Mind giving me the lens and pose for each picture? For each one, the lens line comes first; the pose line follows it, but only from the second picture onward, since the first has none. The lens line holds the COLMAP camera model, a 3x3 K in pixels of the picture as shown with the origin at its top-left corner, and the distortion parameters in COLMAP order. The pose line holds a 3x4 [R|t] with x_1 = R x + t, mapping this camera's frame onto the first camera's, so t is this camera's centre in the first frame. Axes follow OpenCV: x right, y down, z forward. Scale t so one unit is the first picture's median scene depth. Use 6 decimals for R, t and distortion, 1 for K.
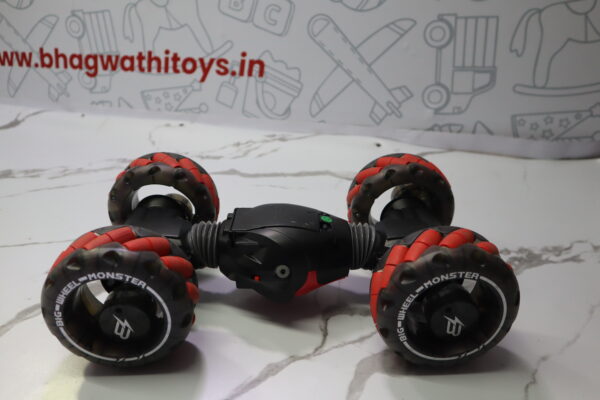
lens RADIAL K [[466.1, 0, 304.4], [0, 466.1, 195.8], [0, 0, 1]] dist [-0.095604, 0.093981]
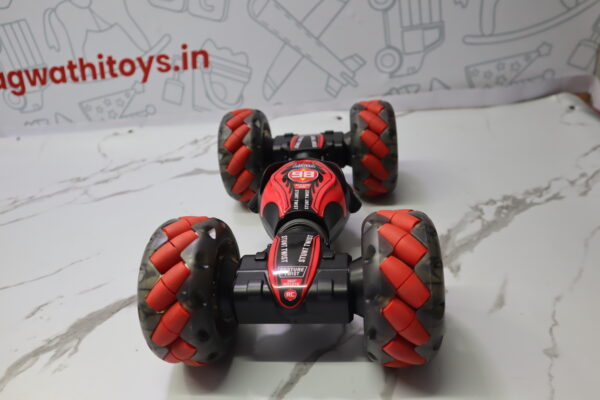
lens RADIAL K [[466.1, 0, 304.4], [0, 466.1, 195.8], [0, 0, 1]] dist [-0.095604, 0.093981]
pose [[0.977554, -0.181214, 0.107474, -0.046988], [0.176388, 0.982898, 0.052908, -0.012170], [-0.115223, -0.032763, 0.992799, 0.026330]]
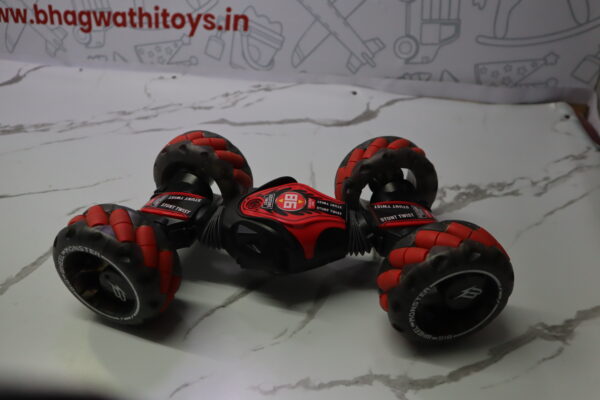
lens RADIAL K [[465.7, 0, 303.0], [0, 465.7, 195.2], [0, 0, 1]] dist [-0.092675, 0.090231]
pose [[0.999740, -0.022269, 0.004933, 0.025954], [0.021442, 0.991325, 0.129674, -0.014061], [-0.007778, -0.129535, 0.991544, -0.112014]]
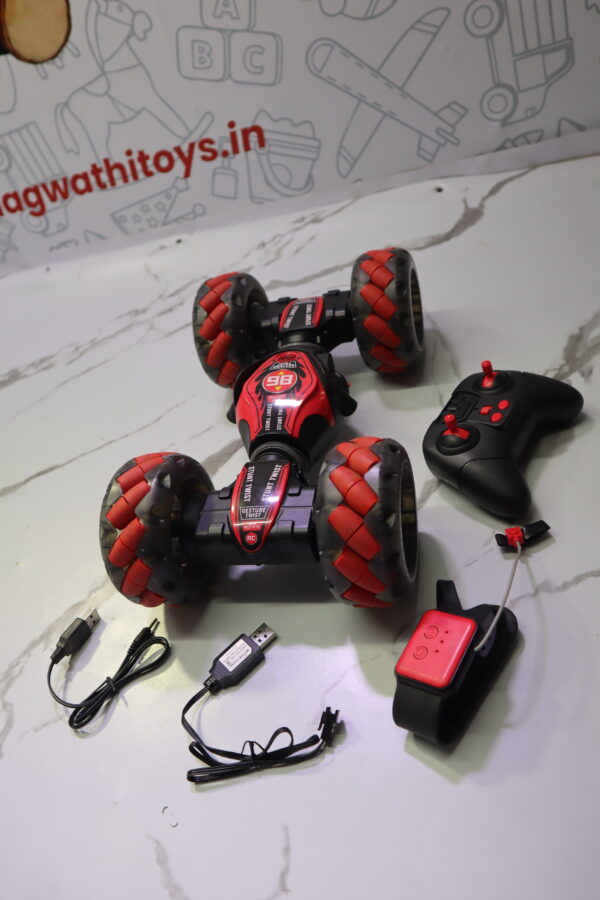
lens RADIAL K [[696.2, 0, 296.8], [0, 696.2, 434.8], [0, 0, 1]] dist [-0.091820, 0.083965]
pose [[0.951579, -0.295972, -0.083054, -0.086793], [0.307373, 0.919940, 0.243376, -0.082605], [0.004372, -0.257120, 0.966370, -0.192692]]
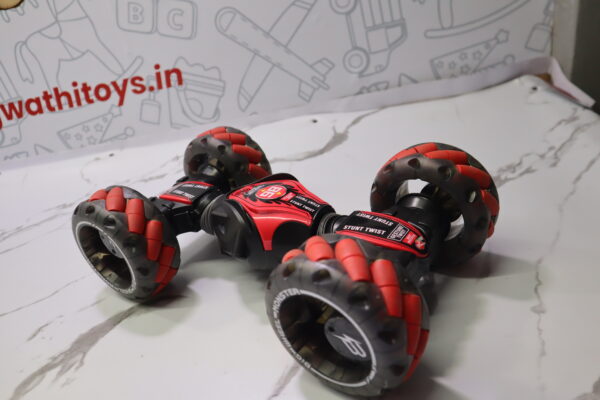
lens RADIAL K [[465.7, 0, 303.0], [0, 465.7, 195.2], [0, 0, 1]] dist [-0.092675, 0.090231]
pose [[0.949117, -0.277896, 0.148160, -0.058073], [0.276818, 0.960506, 0.028265, 0.009896], [-0.150164, 0.014187, 0.988559, 0.005948]]
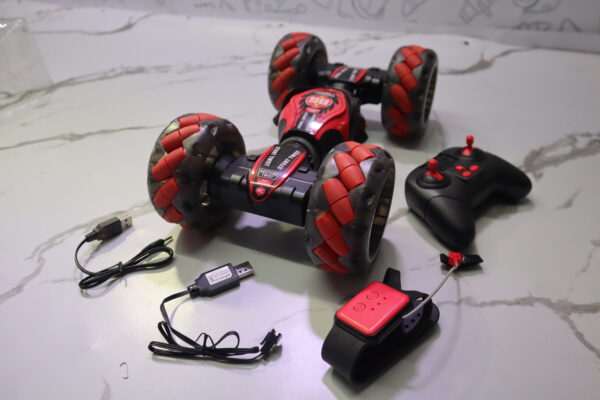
lens RADIAL K [[464.1, 0, 308.0], [0, 464.1, 194.6], [0, 0, 1]] dist [-0.091820, 0.083965]
pose [[0.995389, 0.021516, -0.093473, -0.098959], [-0.003487, 0.981988, 0.188910, 0.036843], [0.095854, -0.187713, 0.977536, -0.138133]]
